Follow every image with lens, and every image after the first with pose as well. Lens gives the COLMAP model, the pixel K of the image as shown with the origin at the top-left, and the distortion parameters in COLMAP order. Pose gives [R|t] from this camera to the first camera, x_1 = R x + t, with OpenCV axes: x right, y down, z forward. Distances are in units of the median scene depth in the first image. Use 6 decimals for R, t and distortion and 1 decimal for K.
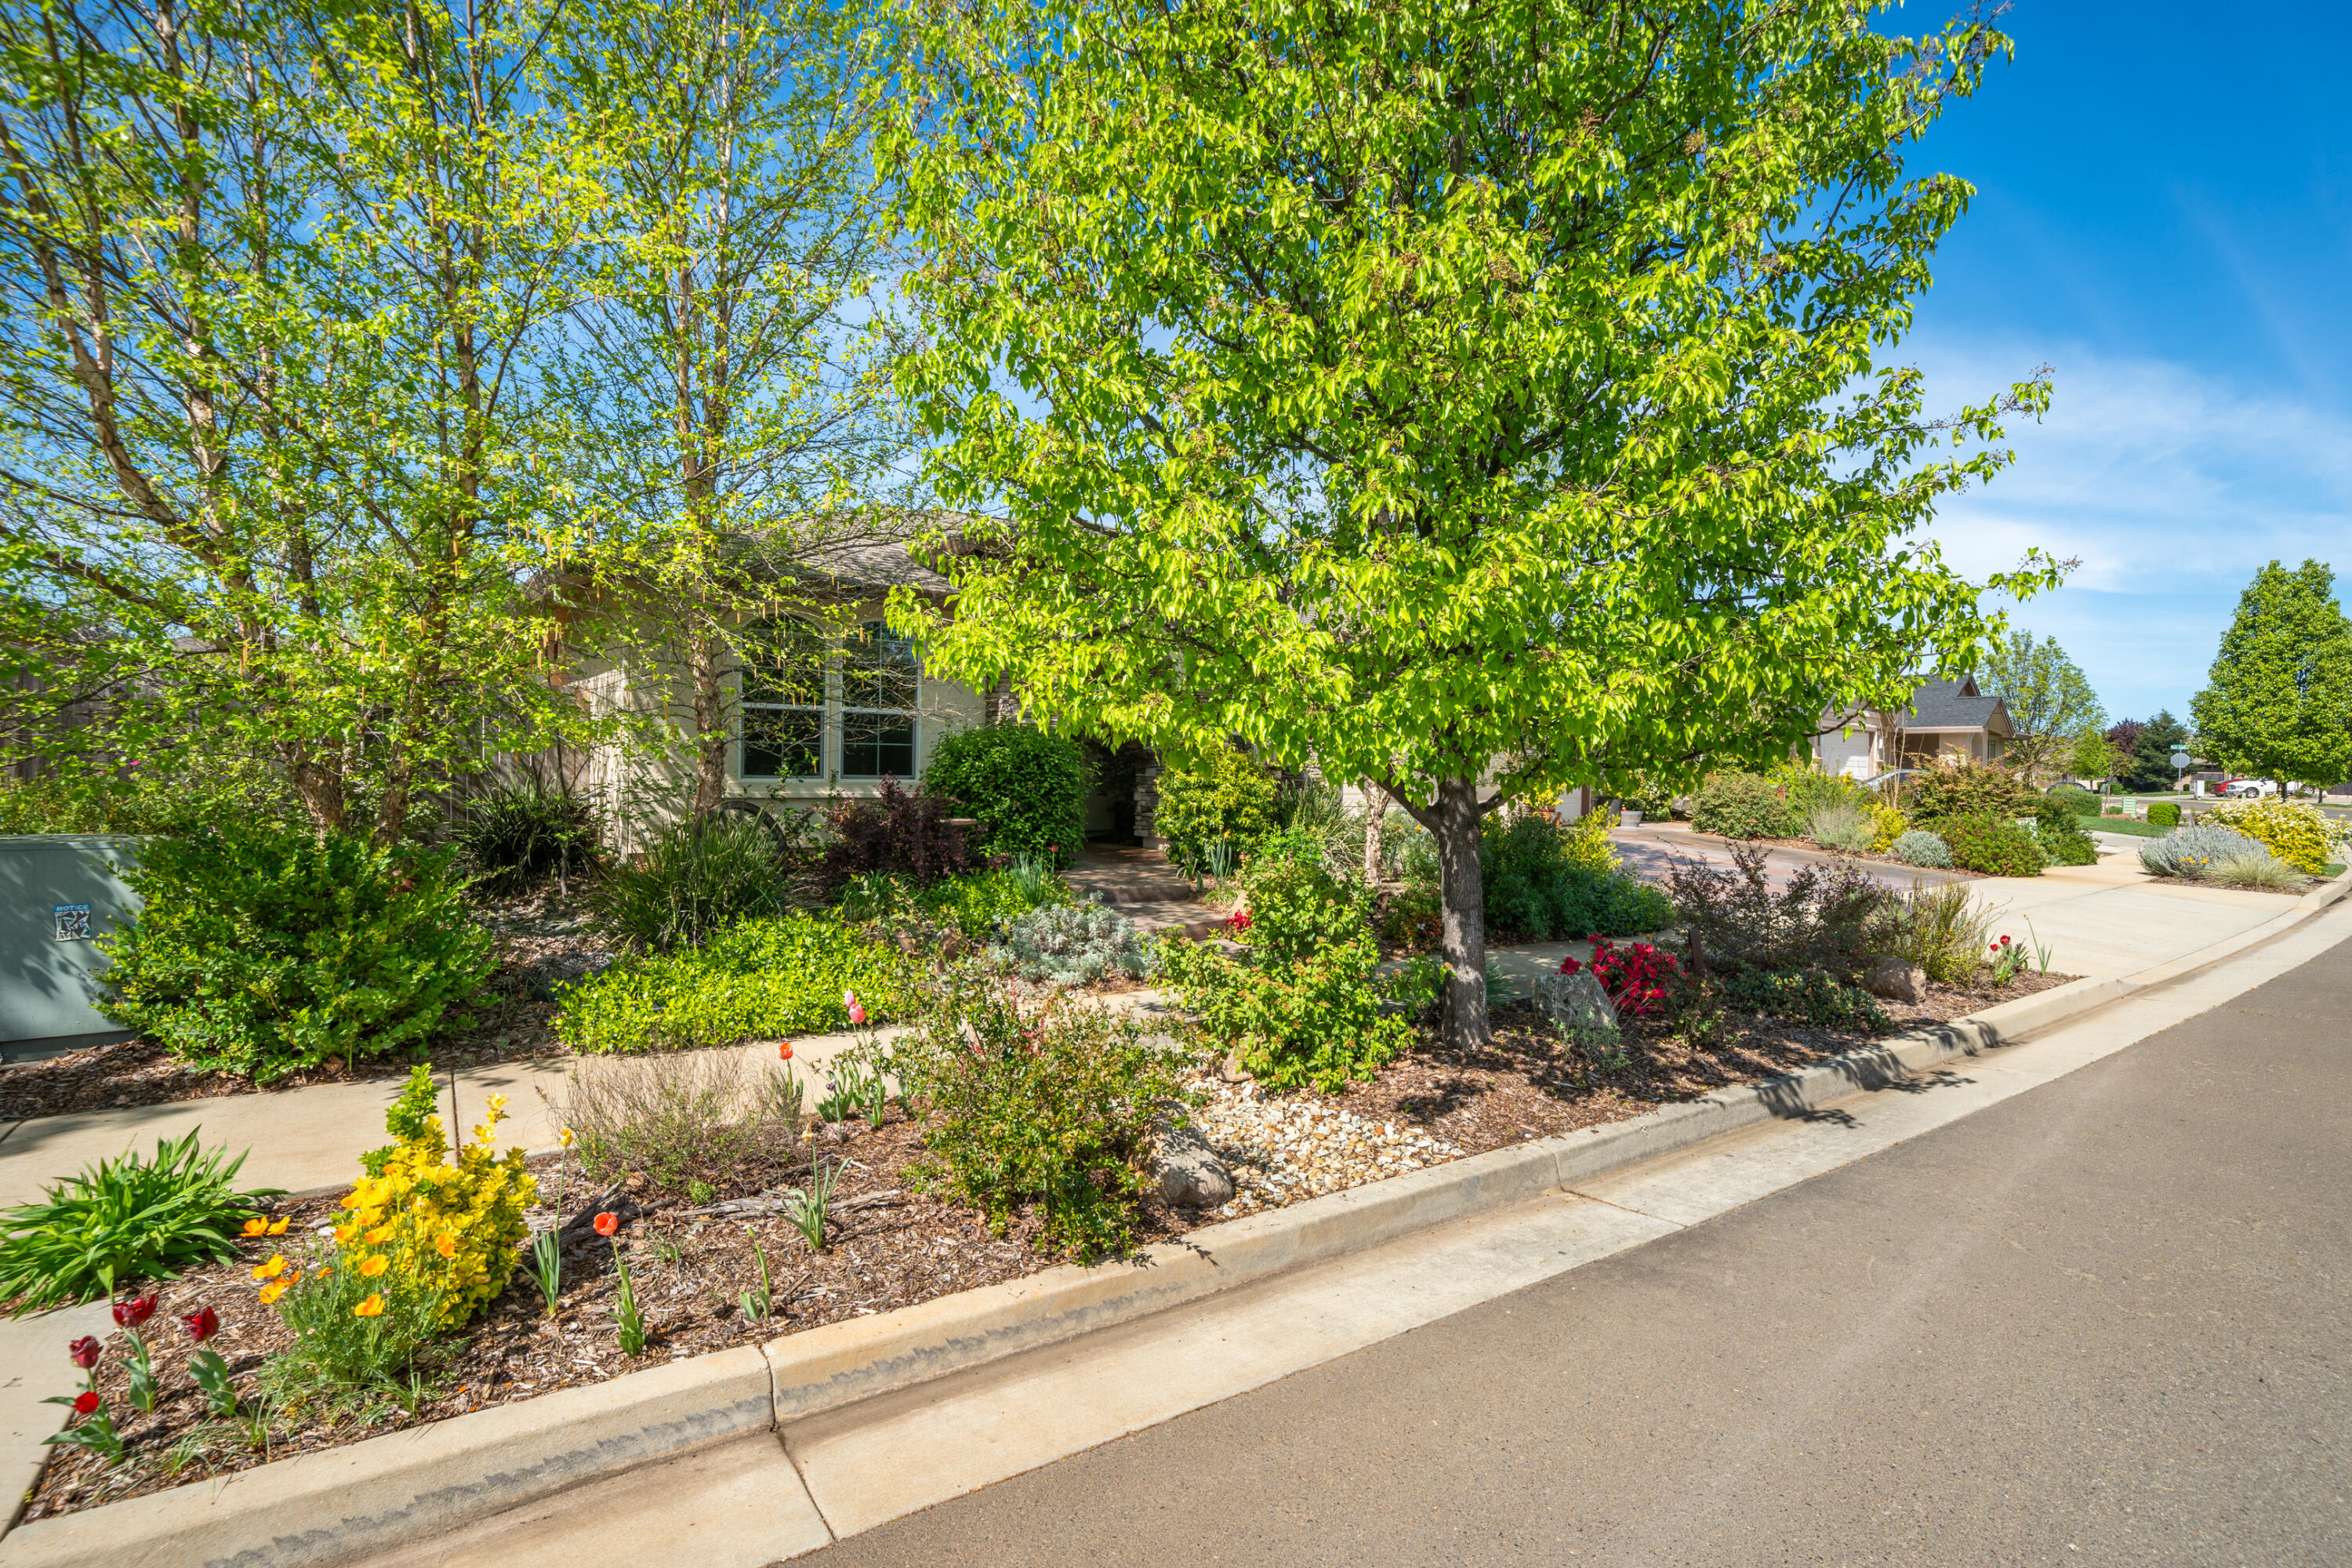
lens RADIAL K [[1087.6, 0, 1176.0], [0, 1087.6, 784.0], [0, 0, 1]] dist [0.003072, -0.000738]
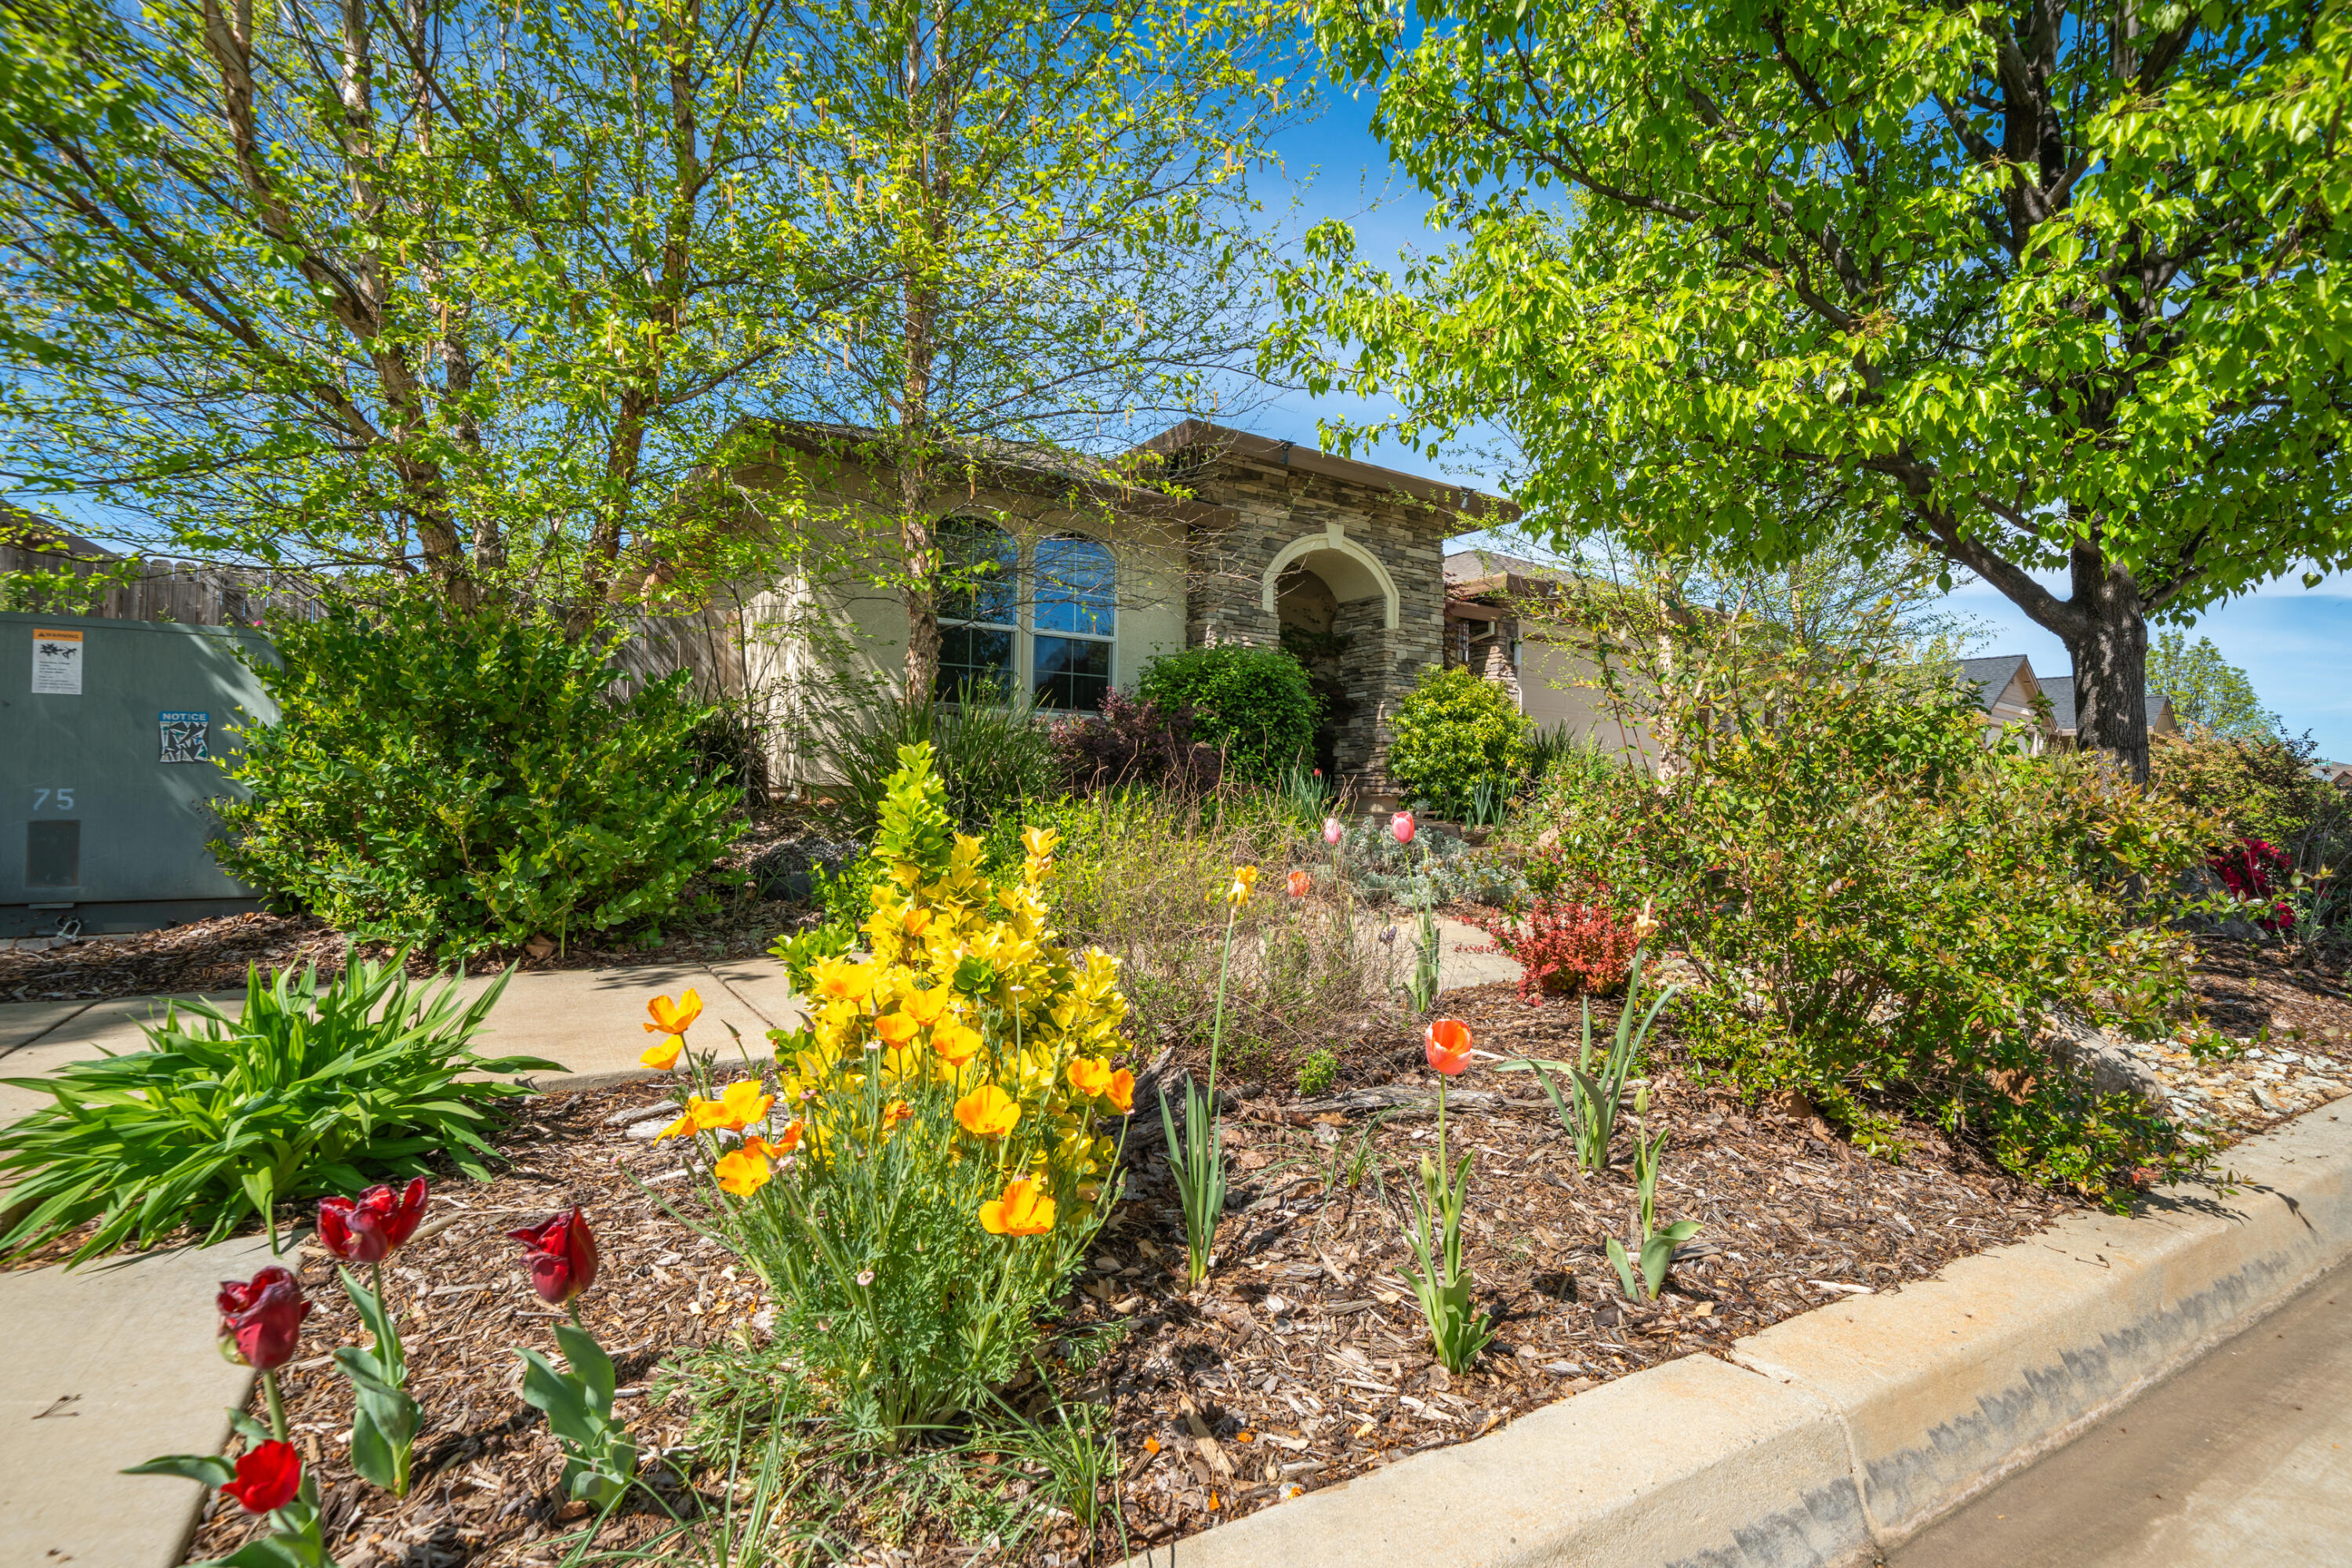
lens RADIAL K [[1082.8, 0, 1176.0], [0, 1082.8, 784.0], [0, 0, 1]] dist [0.001182, 0.000898]
pose [[0.999170, -0.003533, -0.040583, -0.509588], [0.002089, 0.999366, -0.035547, 0.267062], [0.040683, 0.035433, 0.998544, 0.486682]]
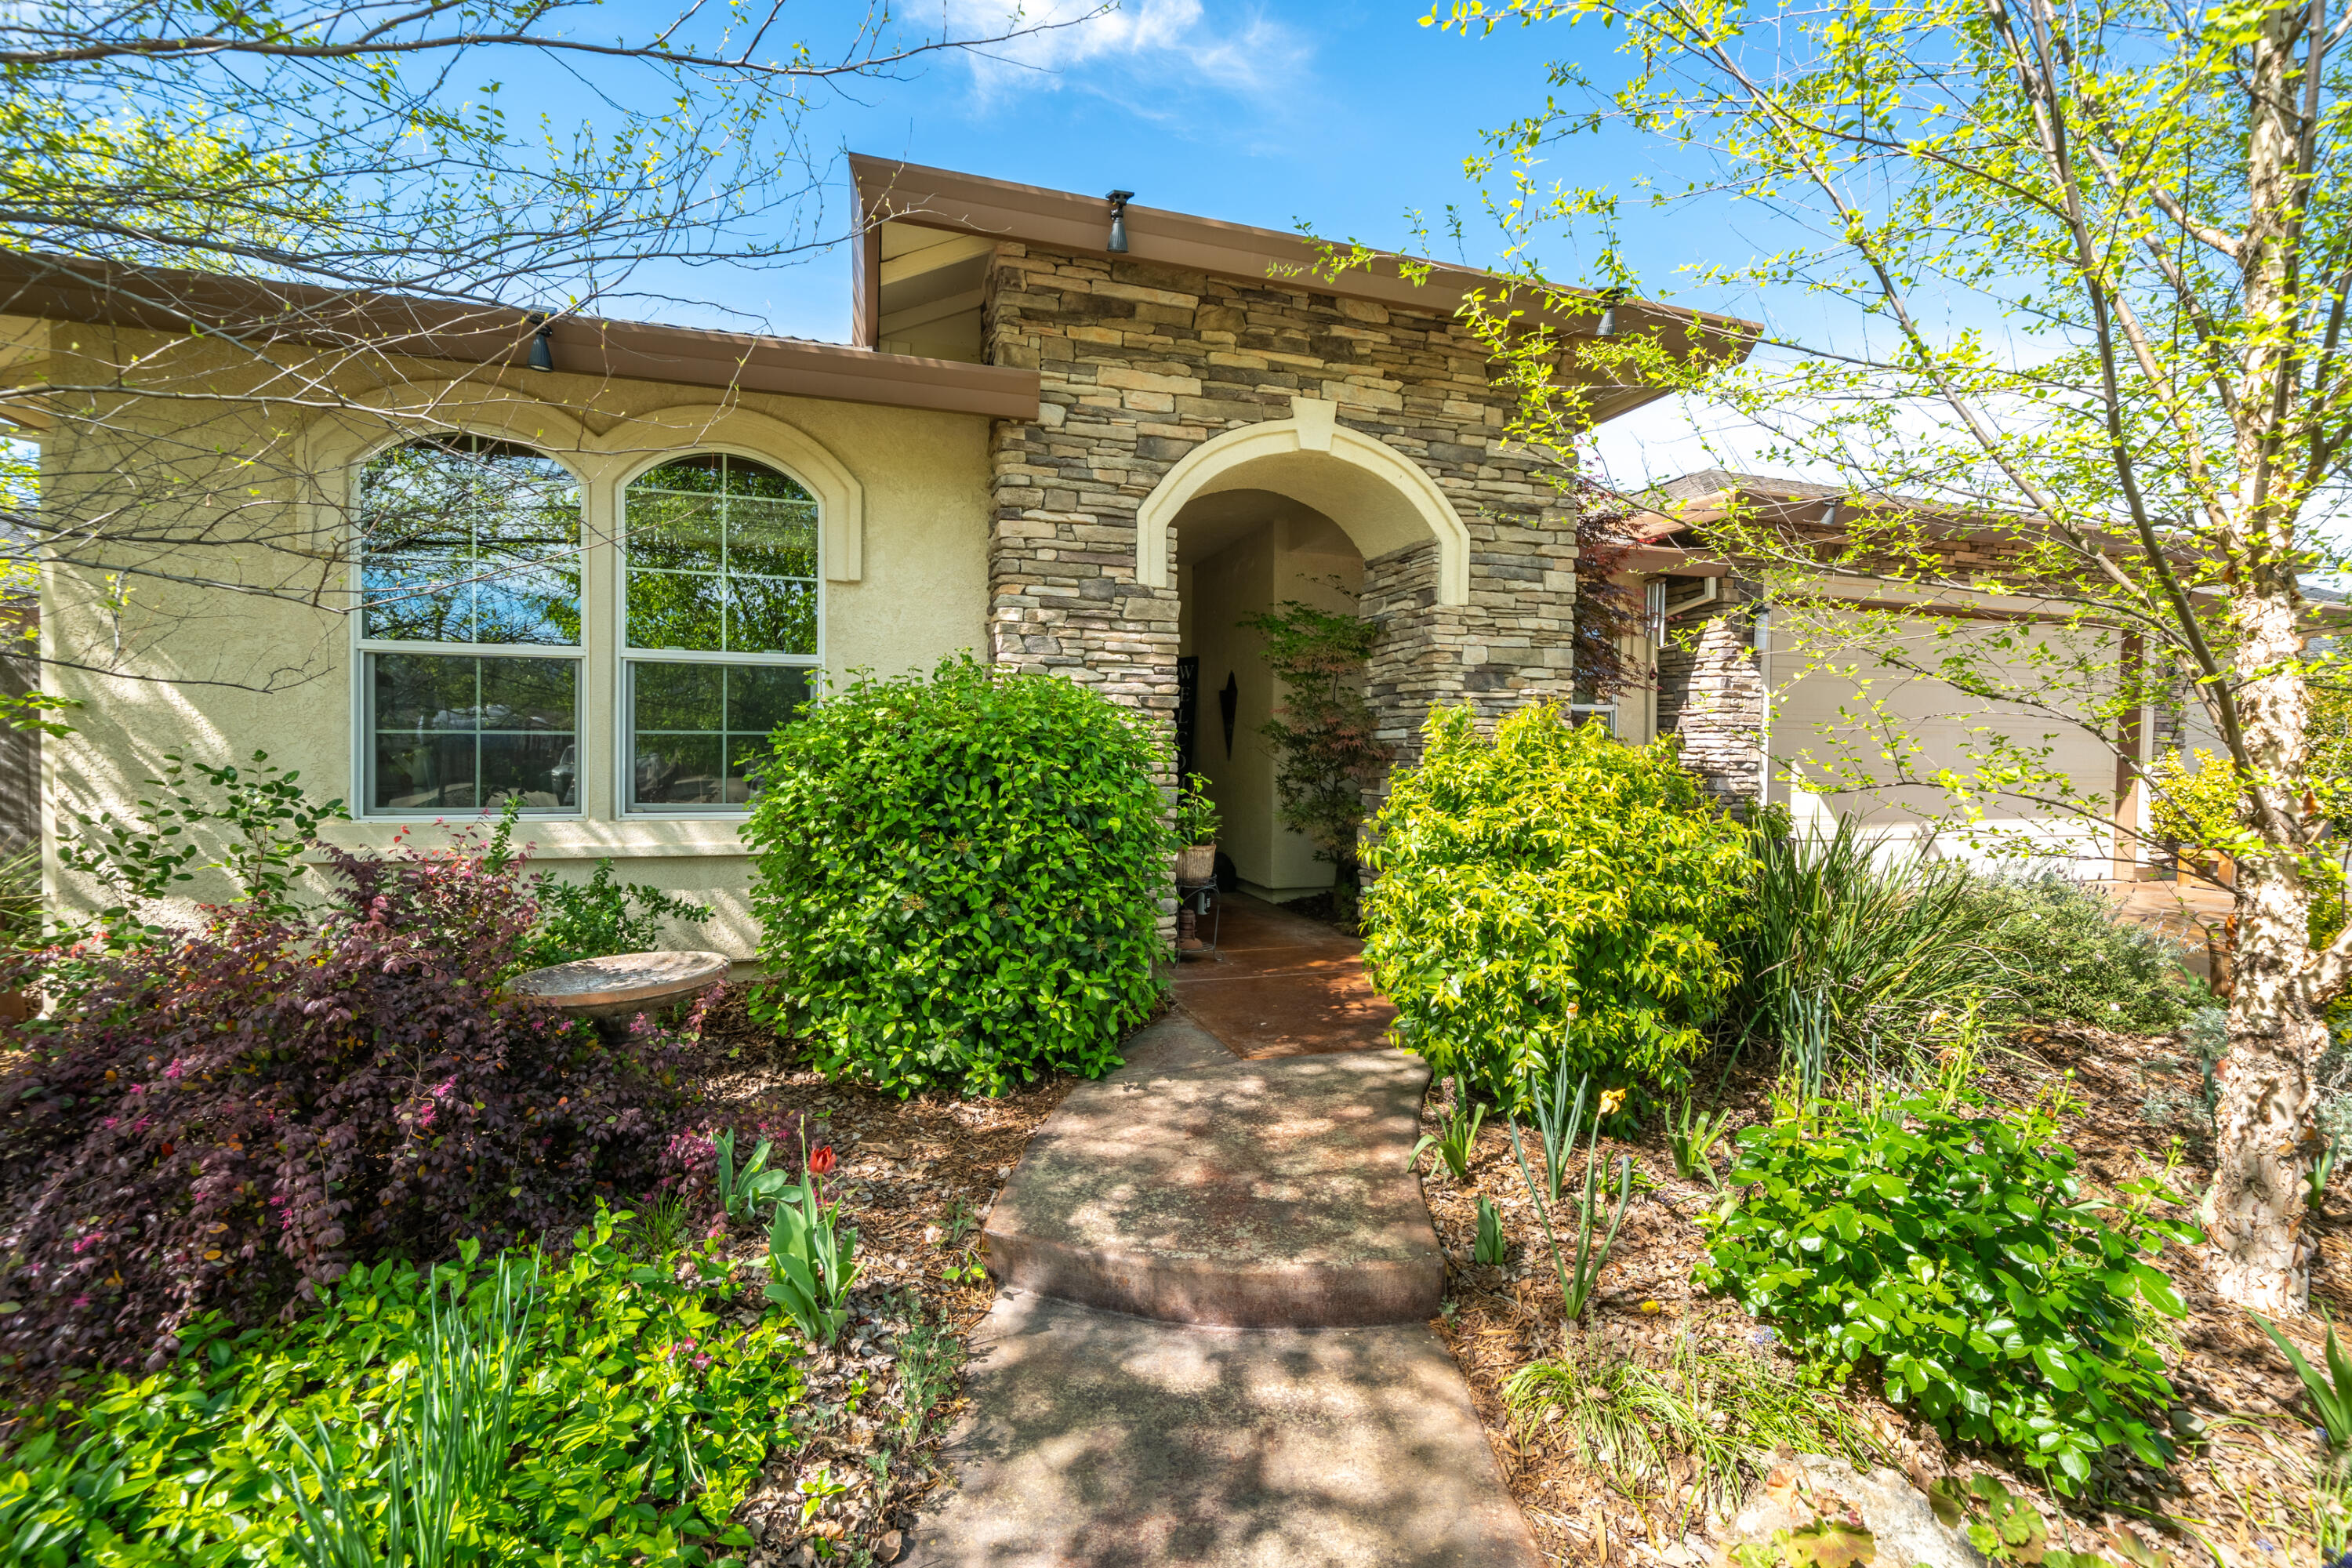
lens RADIAL K [[945.5, 0, 1118.7], [0, 945.5, 786.7], [0, 0, 1]] dist [-0.002330, 0.000006]
pose [[0.937073, 0.006022, -0.349081, 0.050560], [-0.002204, 0.999933, 0.011335, -0.061884], [0.349126, -0.009852, 0.937024, 2.268876]]
